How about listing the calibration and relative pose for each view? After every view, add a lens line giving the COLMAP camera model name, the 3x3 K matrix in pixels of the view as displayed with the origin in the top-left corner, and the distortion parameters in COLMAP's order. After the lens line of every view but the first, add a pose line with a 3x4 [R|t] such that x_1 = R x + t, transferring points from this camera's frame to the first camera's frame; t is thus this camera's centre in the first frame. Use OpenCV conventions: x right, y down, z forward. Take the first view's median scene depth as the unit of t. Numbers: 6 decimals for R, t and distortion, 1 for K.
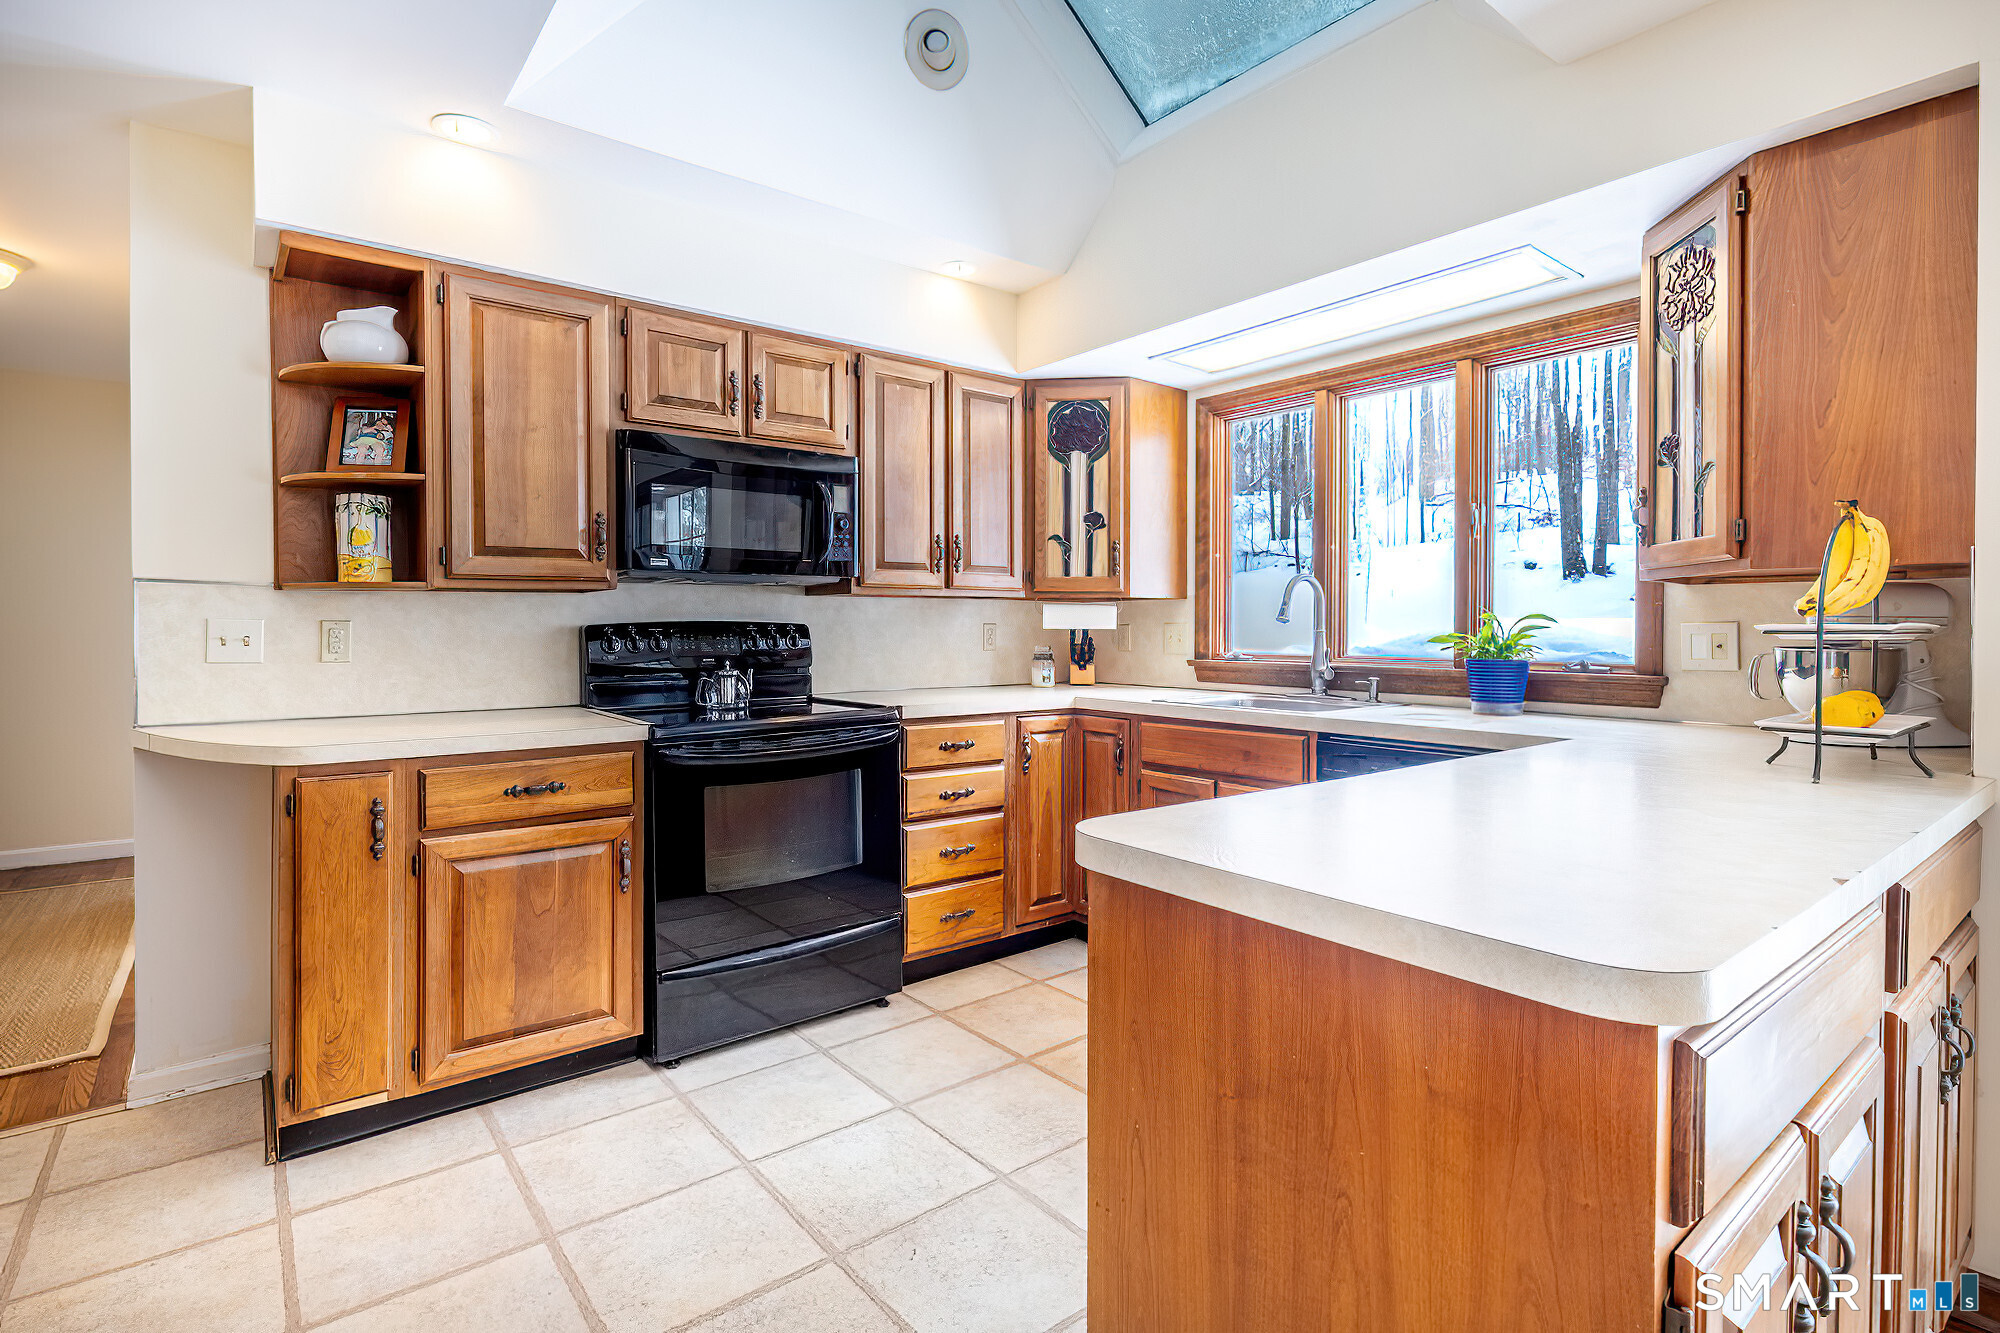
lens RADIAL K [[941.7, 0, 988.7], [0, 941.7, 630.6], [0, 0, 1]] dist [0.000707, 0.000293]
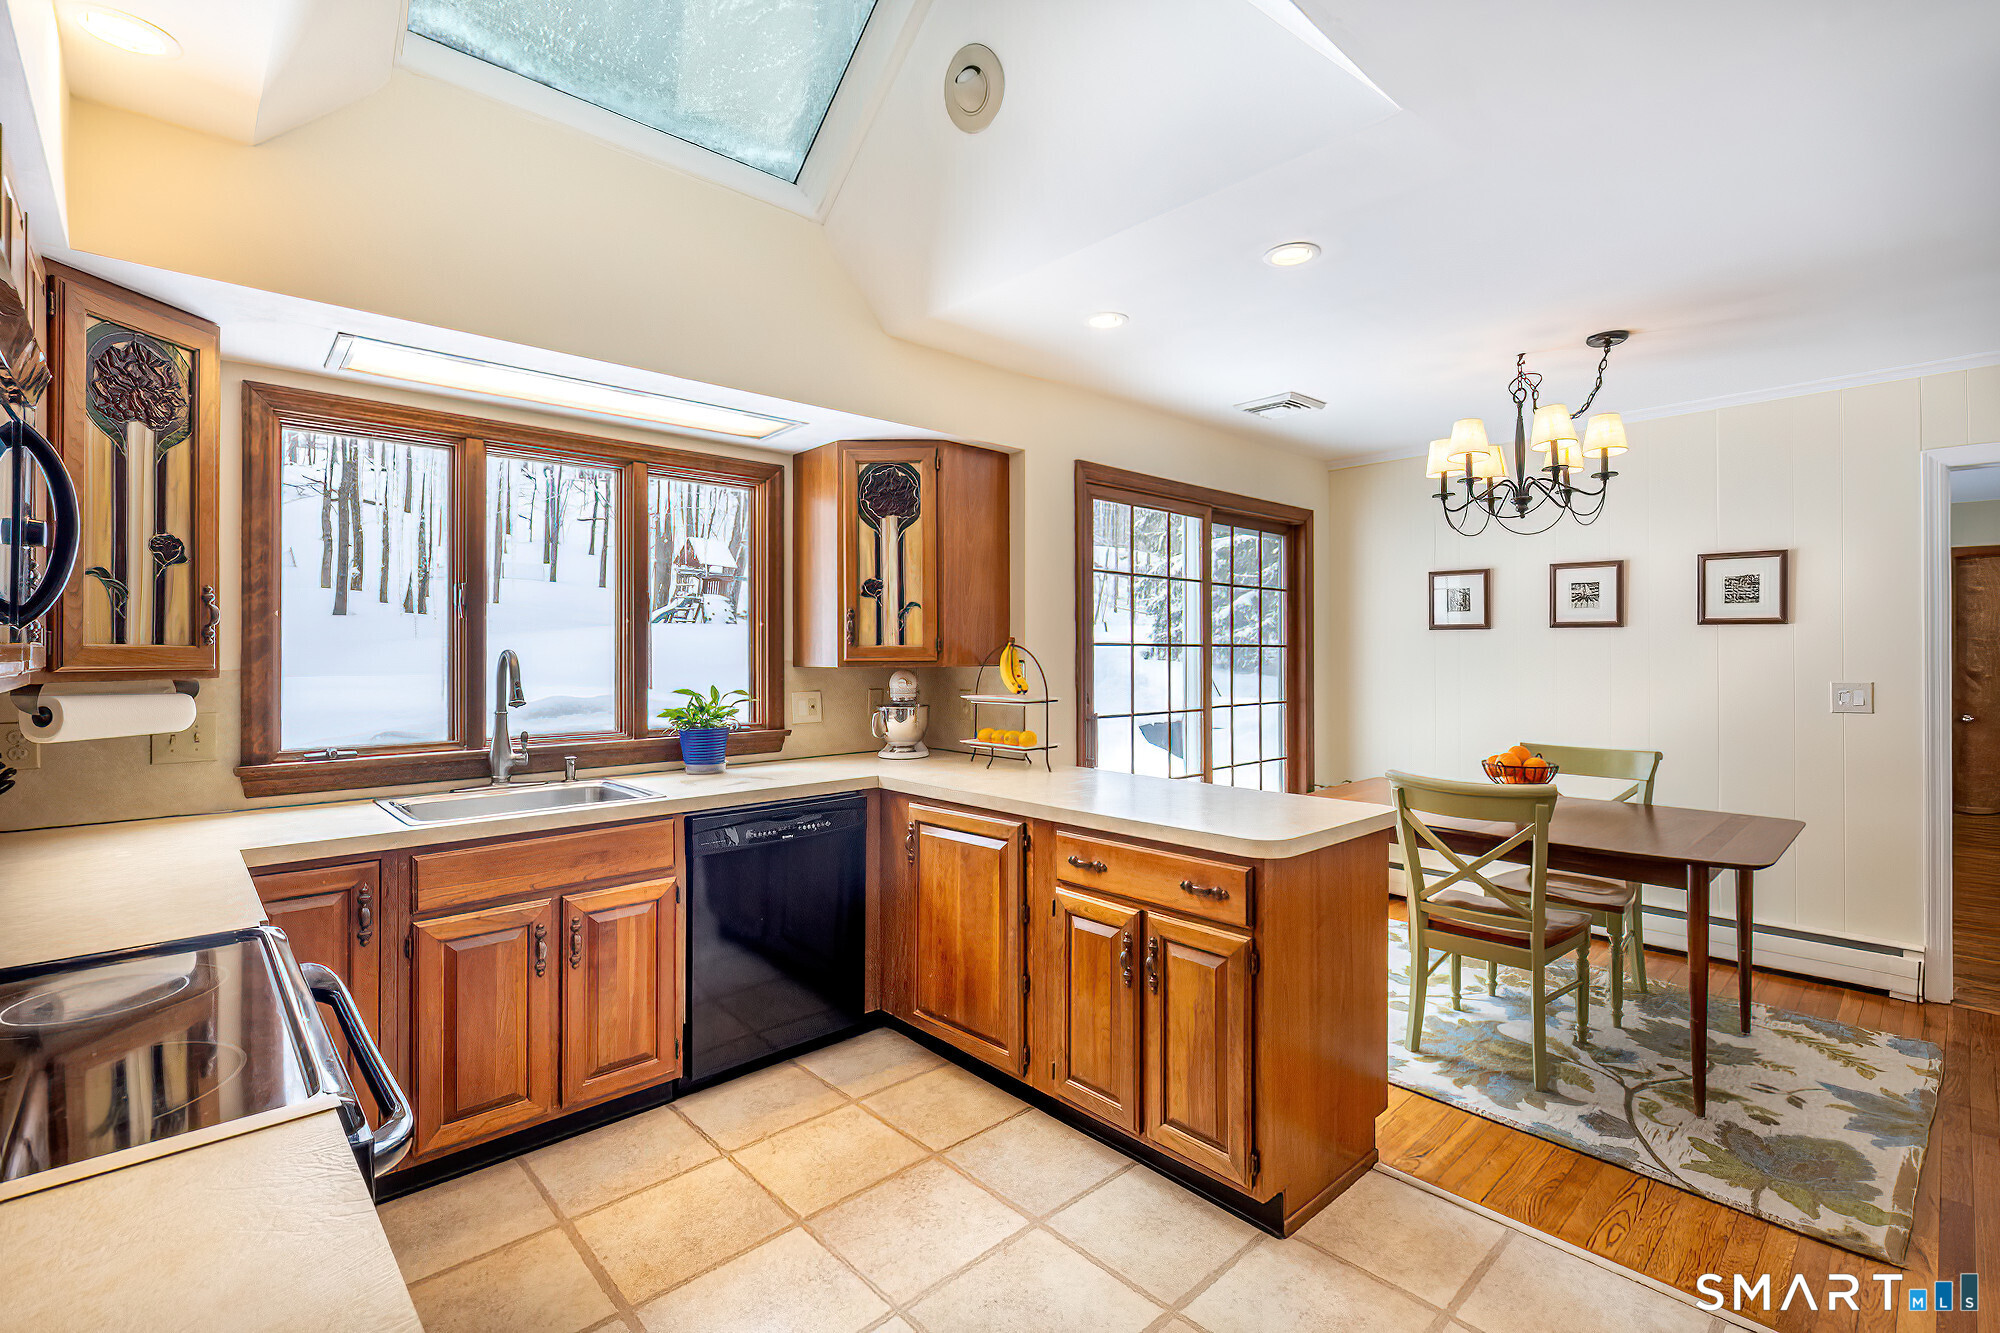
lens RADIAL K [[911.3, 0, 1050.1], [0, 911.3, 649.9], [0, 0, 1]] dist [-0.001432, -0.000387]
pose [[-0.110153, -0.001740, 0.993913, -0.554109], [0.005569, 0.999982, 0.002368, -0.057110], [-0.993899, 0.005796, -0.110141, 0.564573]]
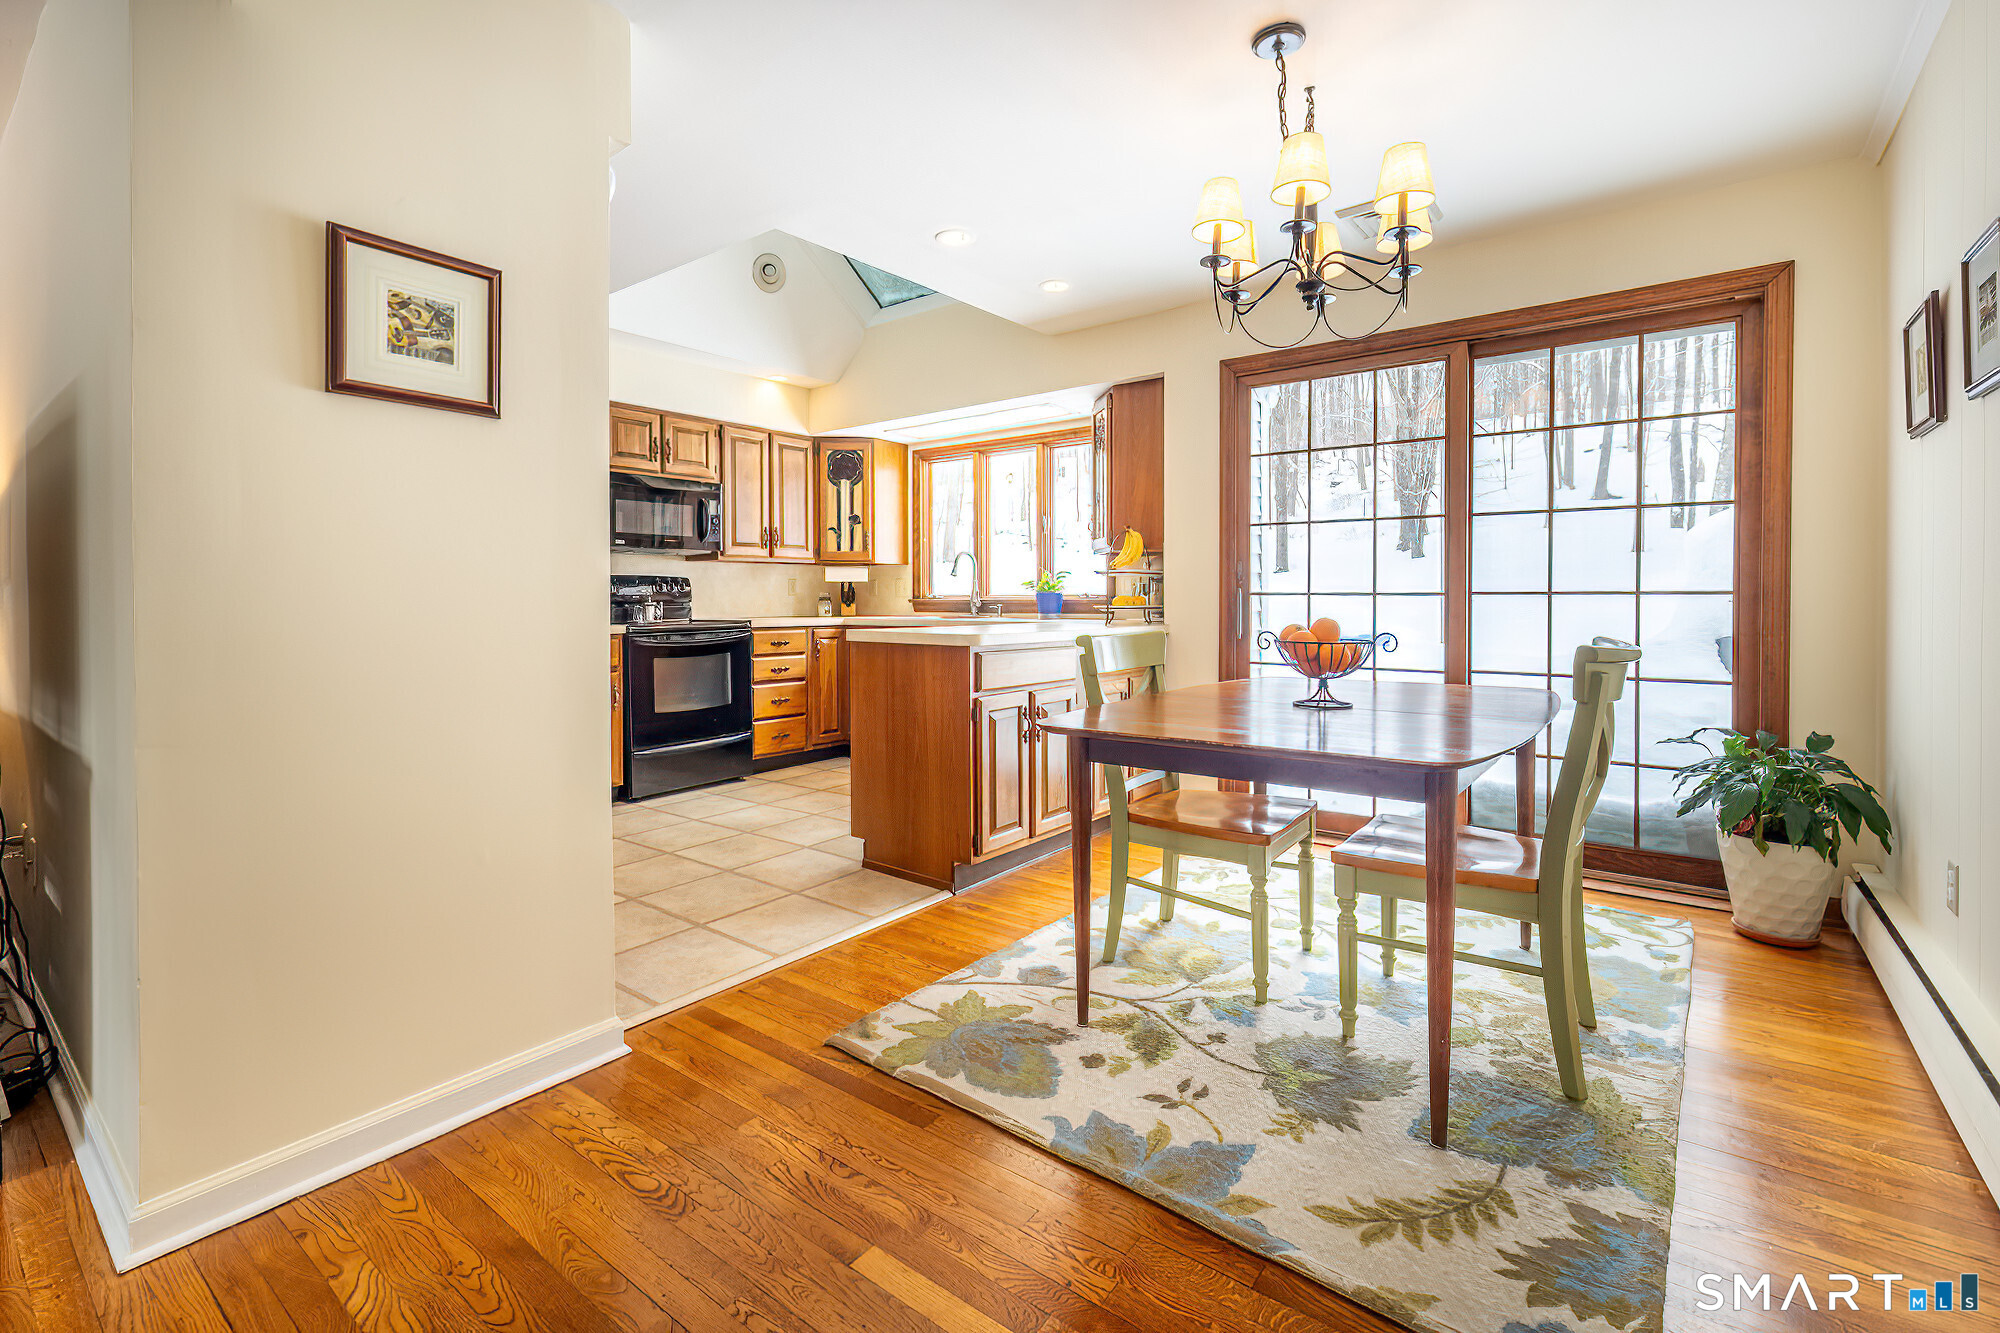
lens RADIAL K [[871.2, 0, 951.6], [0, 871.2, 610.3], [0, 0, 1]] dist [-0.000774, 0.000044]
pose [[0.976689, -0.007361, 0.214534, -0.065589], [0.005217, 0.999931, 0.010558, 0.039294], [-0.214597, -0.009193, 0.976660, -0.676796]]
